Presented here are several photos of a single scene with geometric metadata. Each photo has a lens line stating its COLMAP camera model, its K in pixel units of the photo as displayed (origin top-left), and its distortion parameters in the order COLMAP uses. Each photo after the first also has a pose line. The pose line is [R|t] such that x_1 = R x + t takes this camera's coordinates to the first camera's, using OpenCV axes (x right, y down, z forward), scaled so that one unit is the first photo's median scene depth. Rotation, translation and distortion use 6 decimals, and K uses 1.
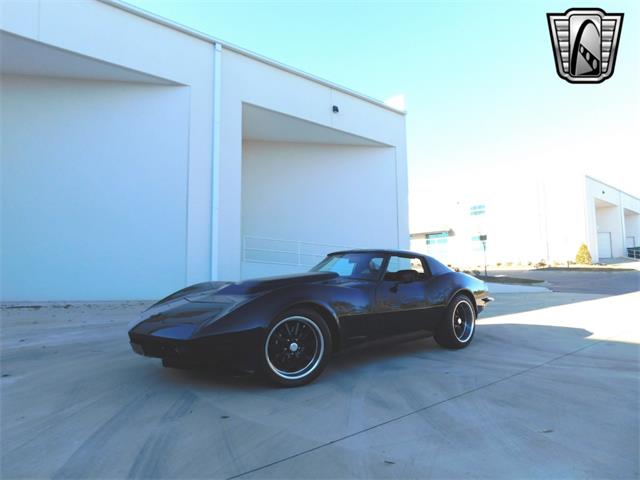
lens RADIAL K [[421.4, 0, 318.8], [0, 421.4, 239.1], [0, 0, 1]] dist [-0.073187, 0.055210]
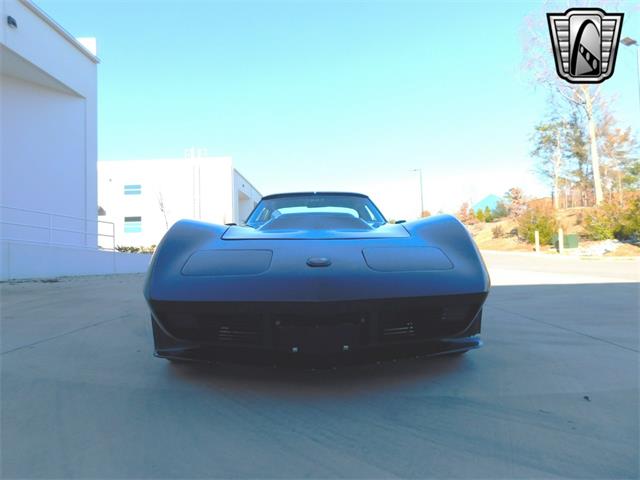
lens RADIAL K [[421.4, 0, 318.8], [0, 421.4, 239.1], [0, 0, 1]] dist [-0.073187, 0.055210]
pose [[0.658731, 0.020132, 0.752109, -0.142589], [-0.046872, 0.998798, 0.014318, 0.026893], [-0.750917, -0.044685, 0.658883, 0.133297]]
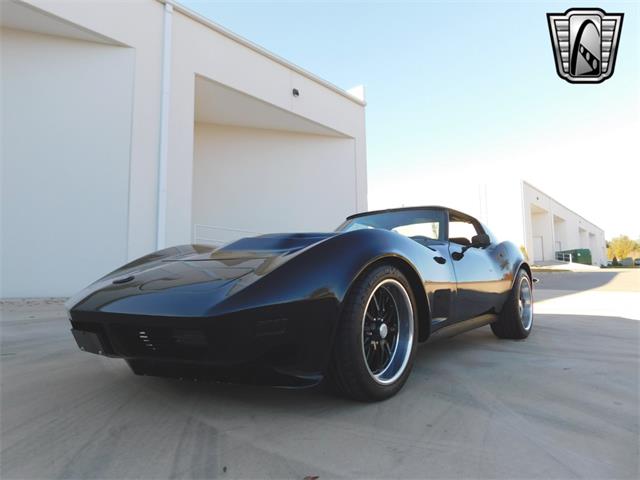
lens RADIAL K [[421.4, 0, 318.8], [0, 421.4, 239.1], [0, 0, 1]] dist [-0.073187, 0.055210]
pose [[0.989145, 0.015626, 0.146112, -0.042193], [-0.014214, 0.999842, -0.010703, 0.025344], [-0.146256, 0.008510, 0.989210, 0.081325]]
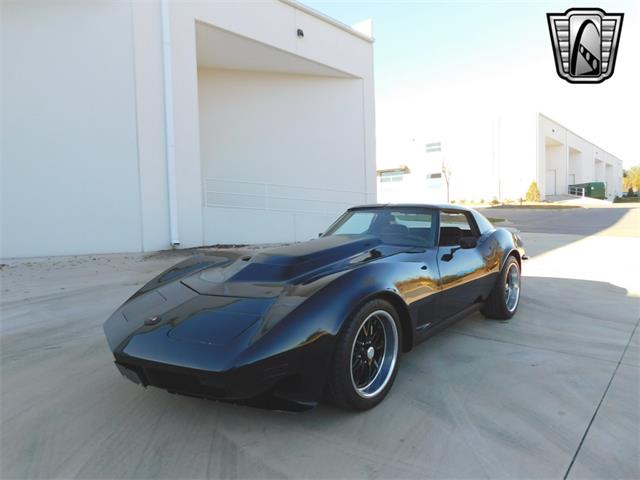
lens RADIAL K [[421.4, 0, 318.8], [0, 421.4, 239.1], [0, 0, 1]] dist [-0.073187, 0.055210]
pose [[0.992448, -0.024347, 0.120222, -0.039940], [0.006311, 0.988940, 0.148181, -0.007557], [-0.122501, -0.146303, 0.981626, 0.065825]]
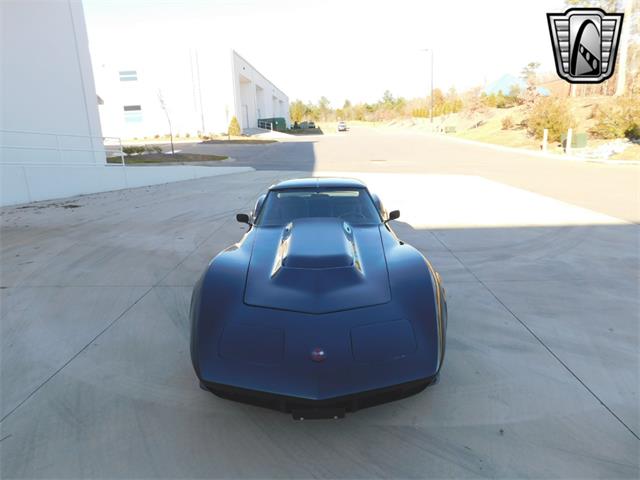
lens RADIAL K [[420.5, 0, 317.4], [0, 420.5, 238.9], [0, 0, 1]] dist [-0.070912, 0.054016]
pose [[0.670104, -0.194363, 0.716368, -0.156921], [-0.038695, 0.954649, 0.295208, -0.033594], [-0.741258, -0.225540, 0.632194, 0.121706]]
